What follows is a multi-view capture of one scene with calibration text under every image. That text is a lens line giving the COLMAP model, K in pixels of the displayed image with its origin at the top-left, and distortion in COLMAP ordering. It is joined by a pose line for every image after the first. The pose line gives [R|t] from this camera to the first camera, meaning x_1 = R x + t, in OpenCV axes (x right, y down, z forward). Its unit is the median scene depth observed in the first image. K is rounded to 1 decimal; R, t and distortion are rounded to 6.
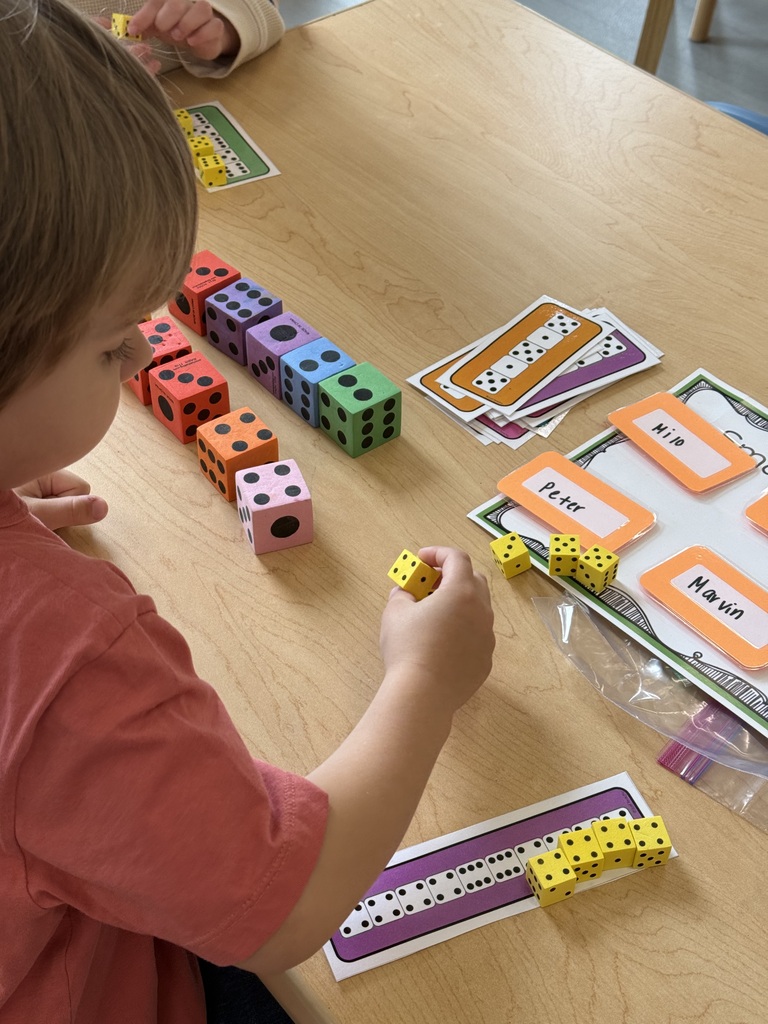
lens RADIAL K [[1423.9, 0, 384.0], [0, 1423.9, 512.0], [0, 0, 1]] dist [0.113784, -0.057260]
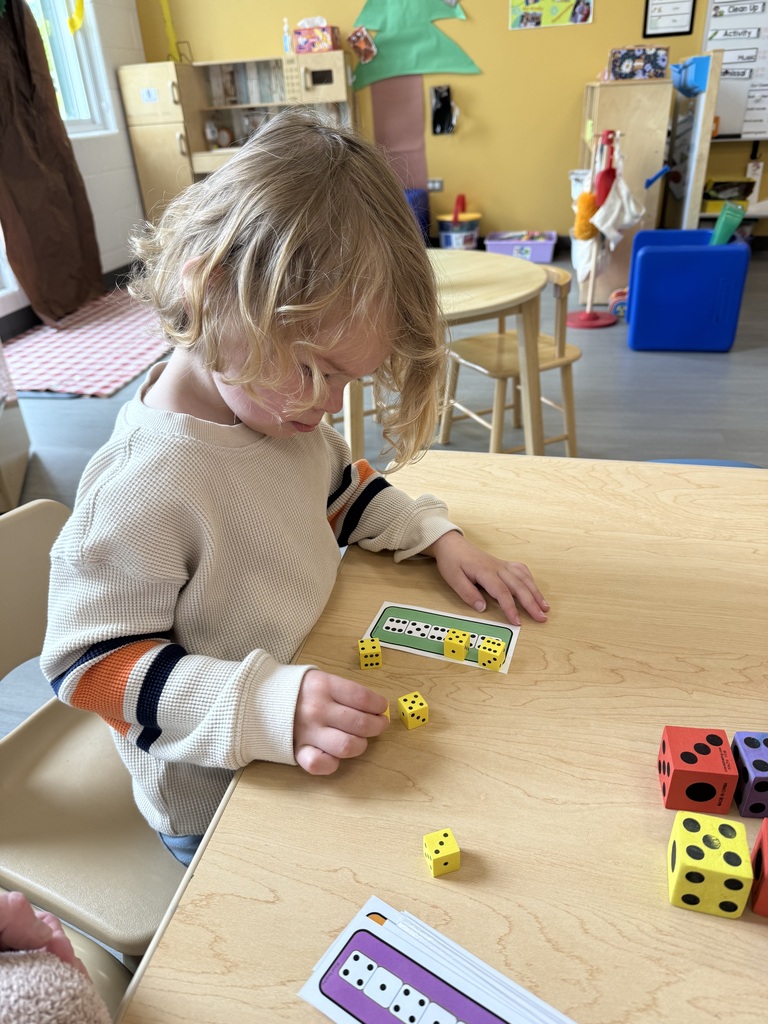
lens RADIAL K [[730.3, 0, 384.0], [0, 730.3, 512.0], [0, 0, 1]] dist [-0.001887, -0.001606]
pose [[0.798458, -0.346638, 0.492246, -0.485865], [0.464907, 0.874491, -0.138298, -0.342270], [-0.382526, 0.339274, 0.859399, 0.630952]]
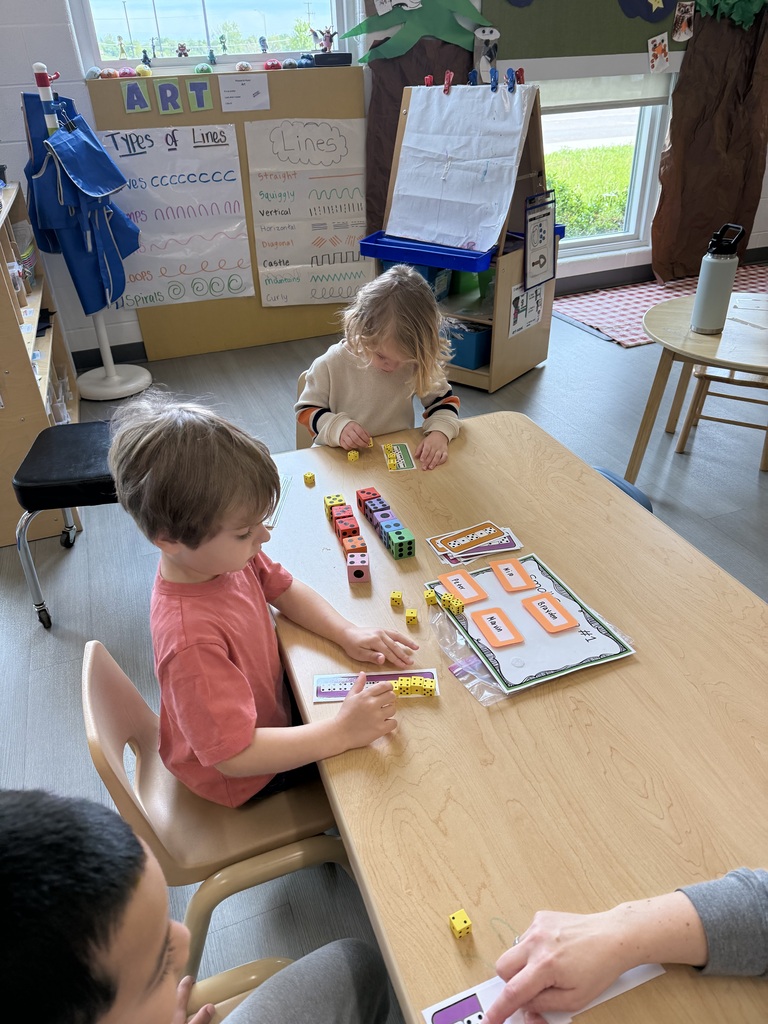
lens RADIAL K [[730.3, 0, 384.0], [0, 730.3, 512.0], [0, 0, 1]] dist [-0.001887, -0.001606]
pose [[0.932274, 0.140431, -0.333384, 0.422821], [-0.207109, 0.962792, -0.173603, 0.126308], [0.296601, 0.230892, 0.926670, -0.380297]]
